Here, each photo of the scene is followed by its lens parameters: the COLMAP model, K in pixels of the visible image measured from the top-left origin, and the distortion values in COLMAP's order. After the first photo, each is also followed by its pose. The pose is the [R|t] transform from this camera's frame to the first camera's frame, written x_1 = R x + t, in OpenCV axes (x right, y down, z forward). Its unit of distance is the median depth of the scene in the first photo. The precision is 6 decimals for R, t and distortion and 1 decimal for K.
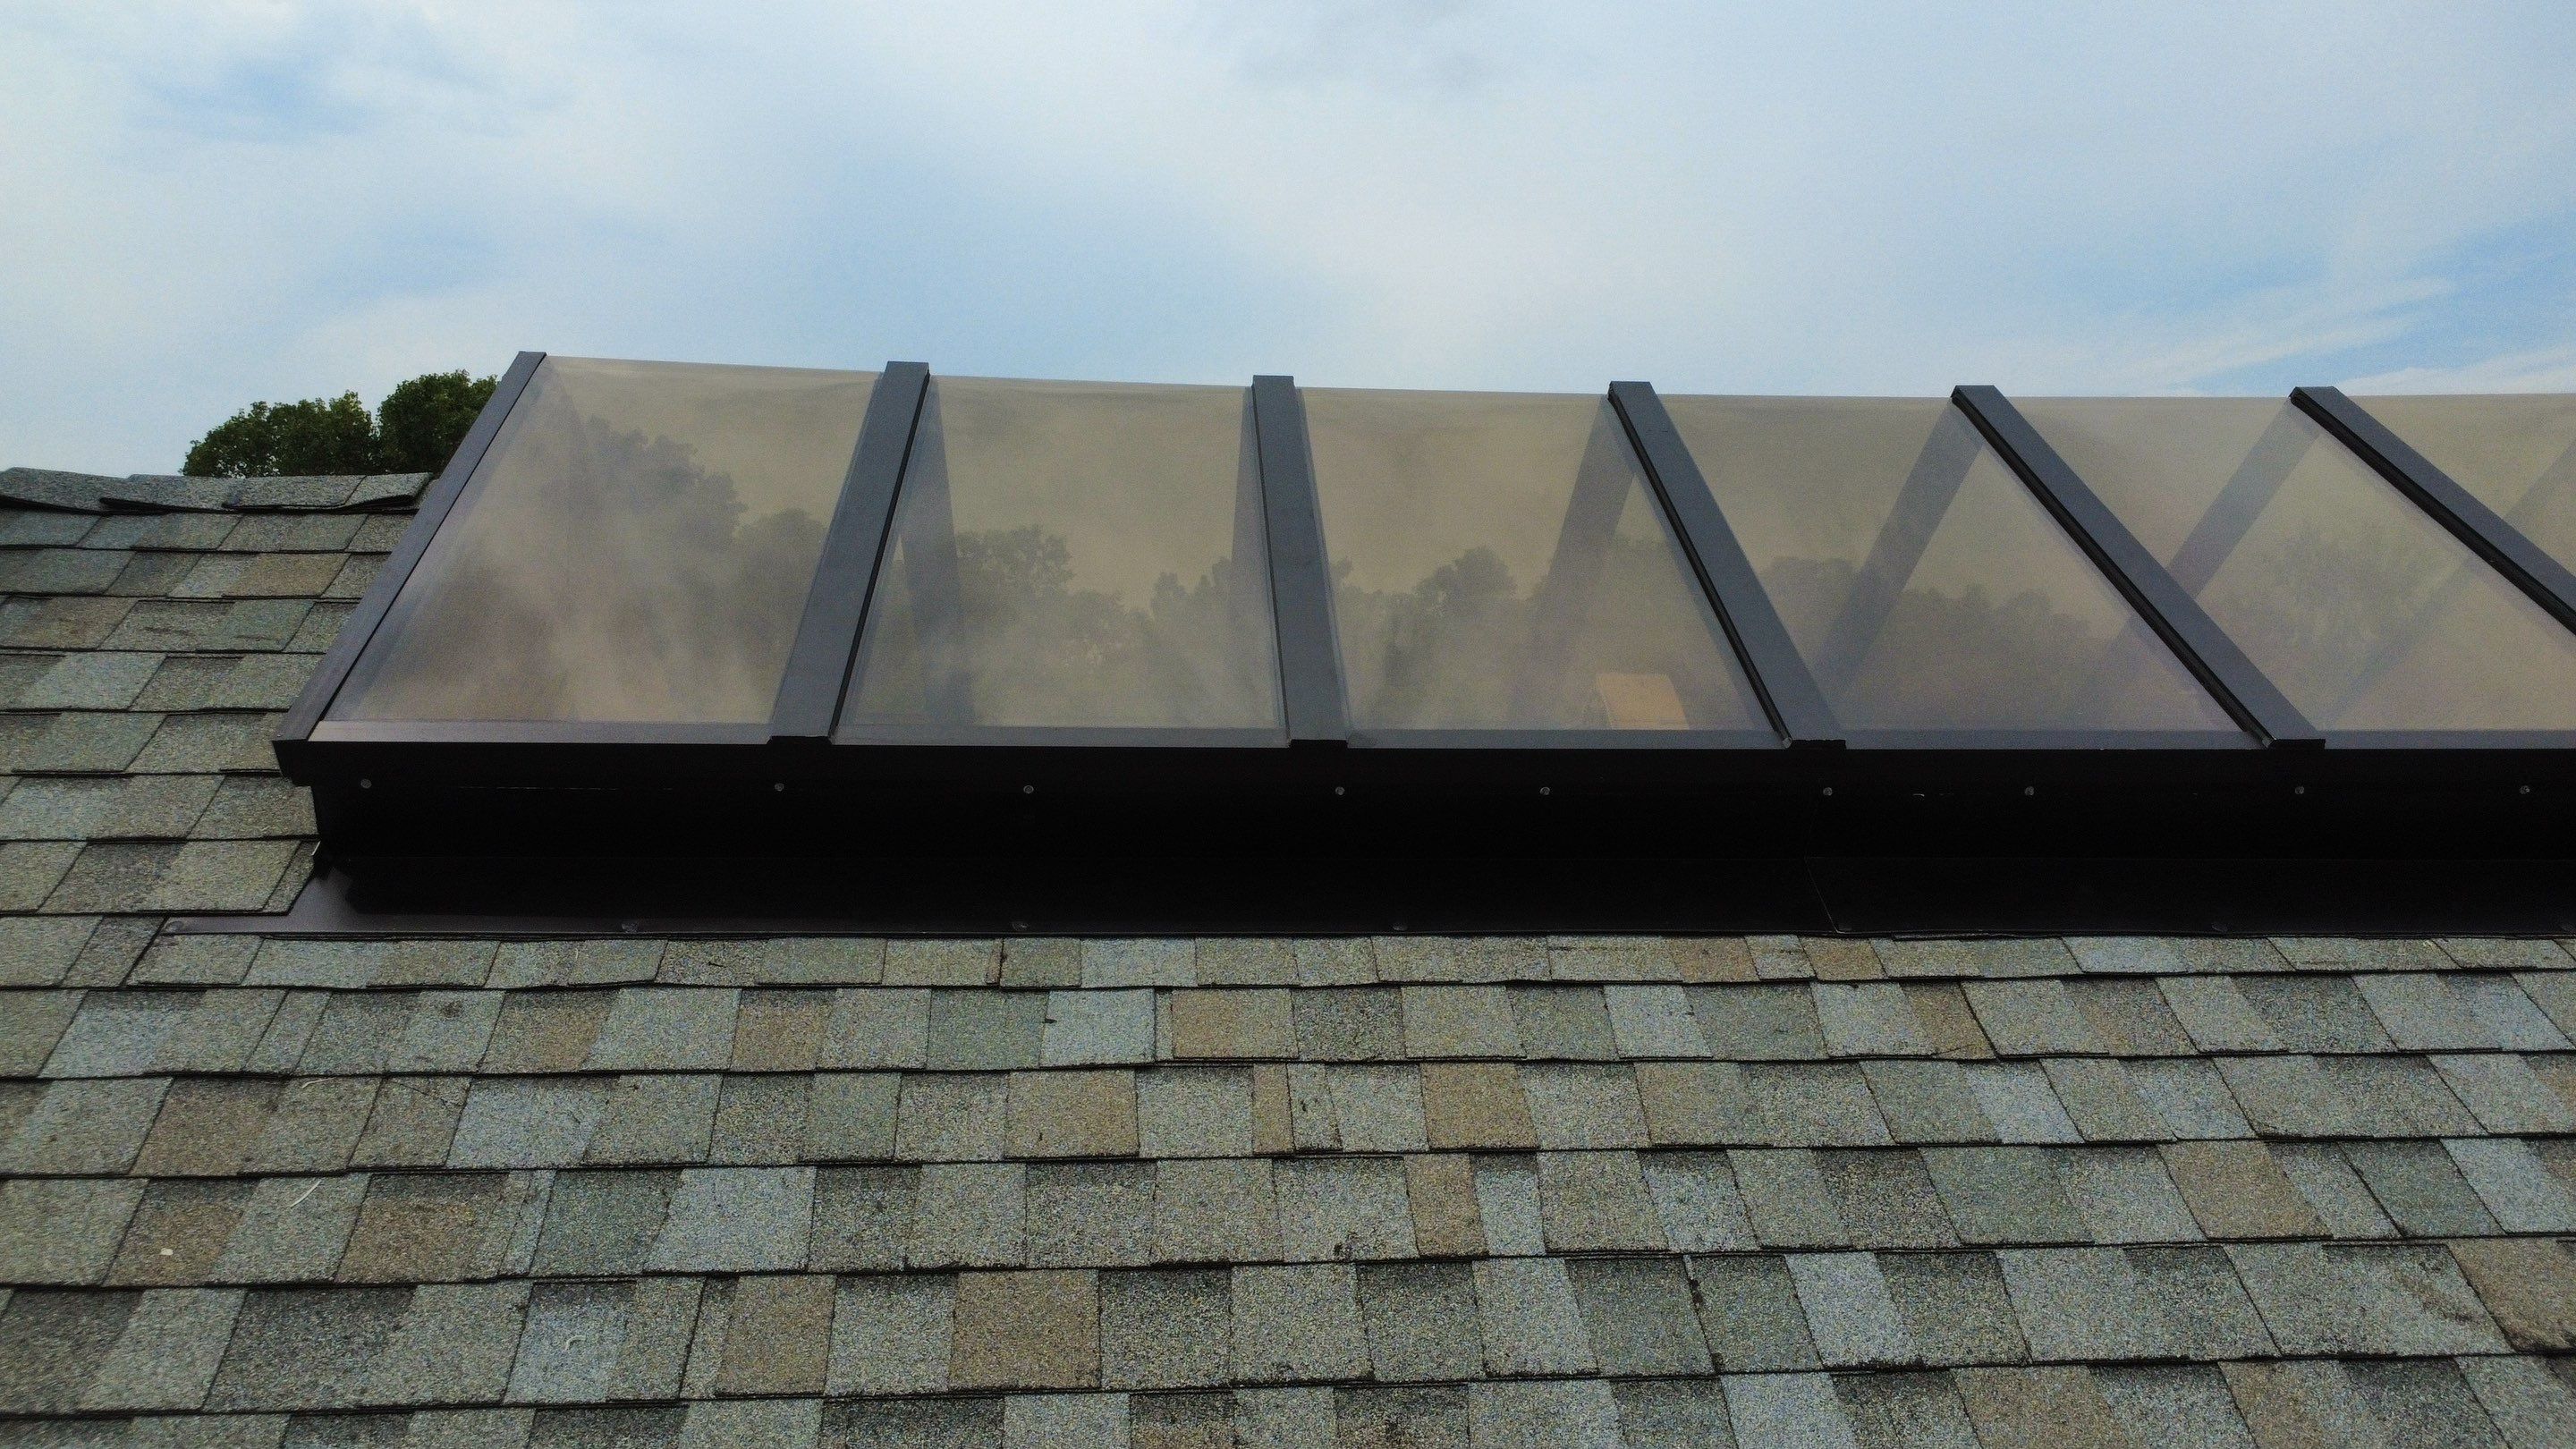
lens RADIAL K [[1949.7, 0, 1288.6], [0, 1949.7, 720.4], [0, 0, 1]] dist [0.009729, -0.014792]
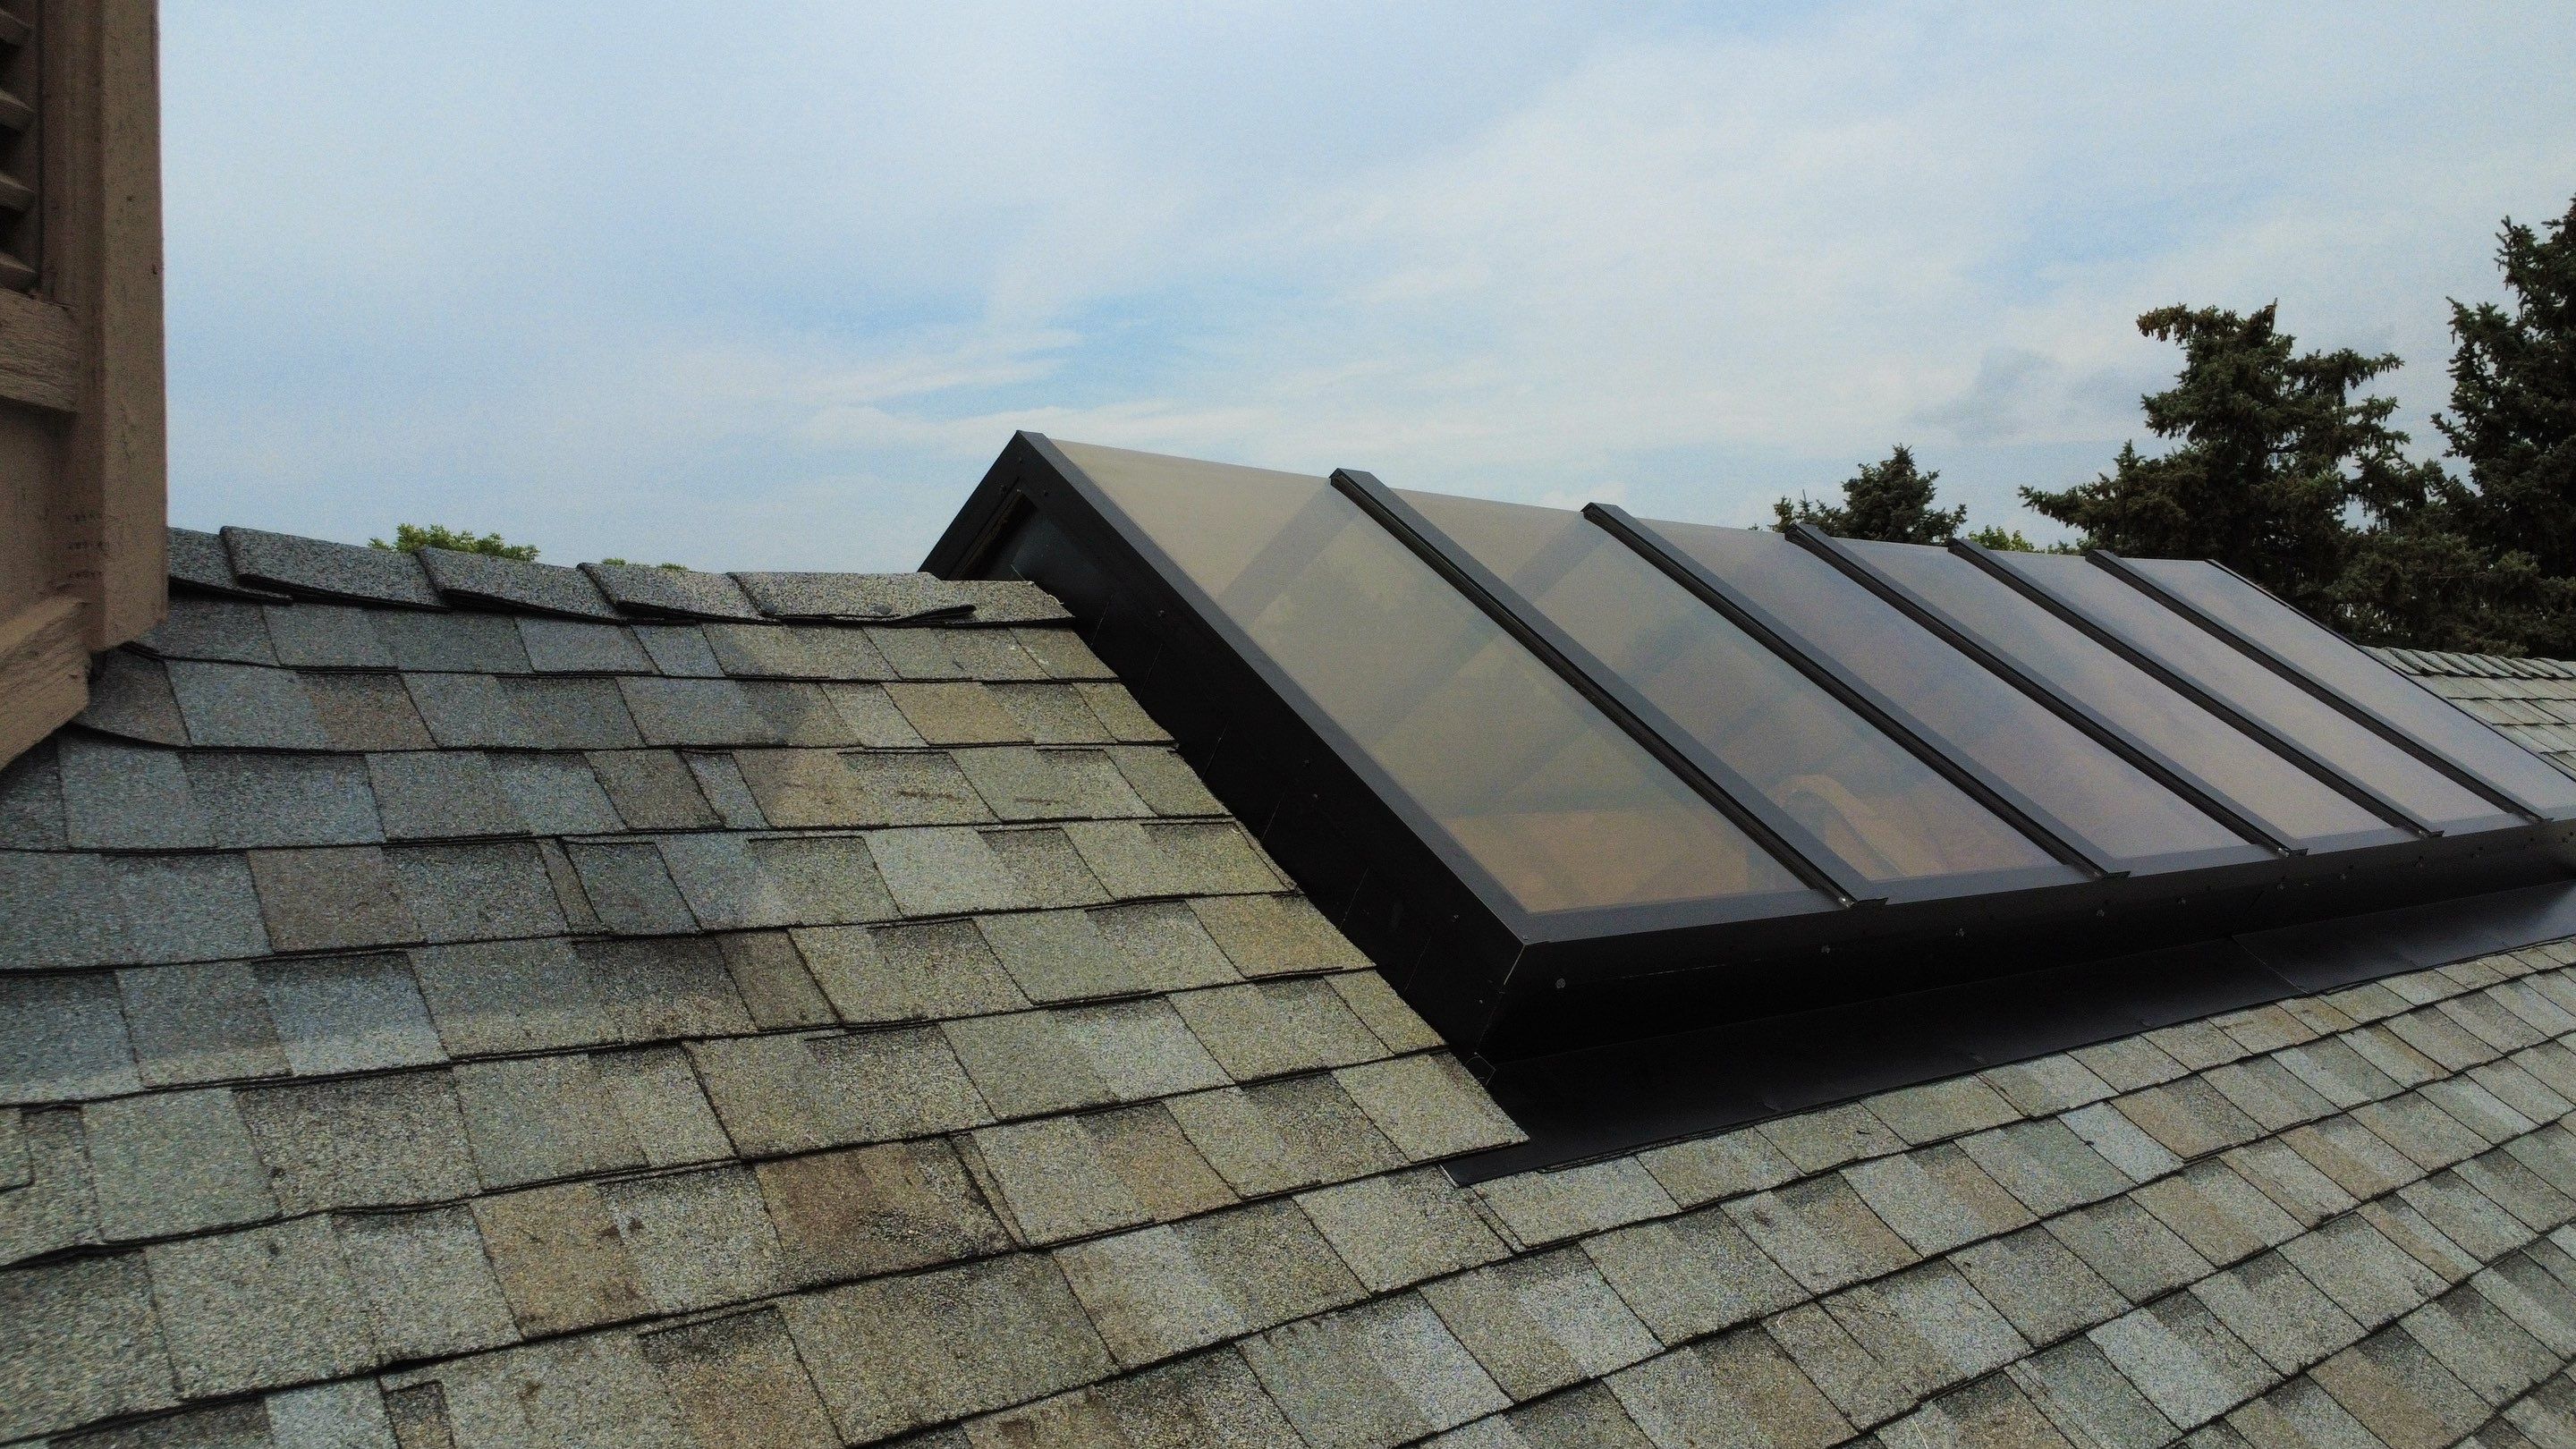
lens RADIAL K [[1949.7, 0, 1288.6], [0, 1949.7, 720.4], [0, 0, 1]] dist [0.009729, -0.014792]
pose [[0.805391, -0.010379, 0.592653, -1.077466], [0.011742, 0.999930, 0.001554, -0.087870], [-0.592628, 0.005708, 0.805456, 0.350754]]
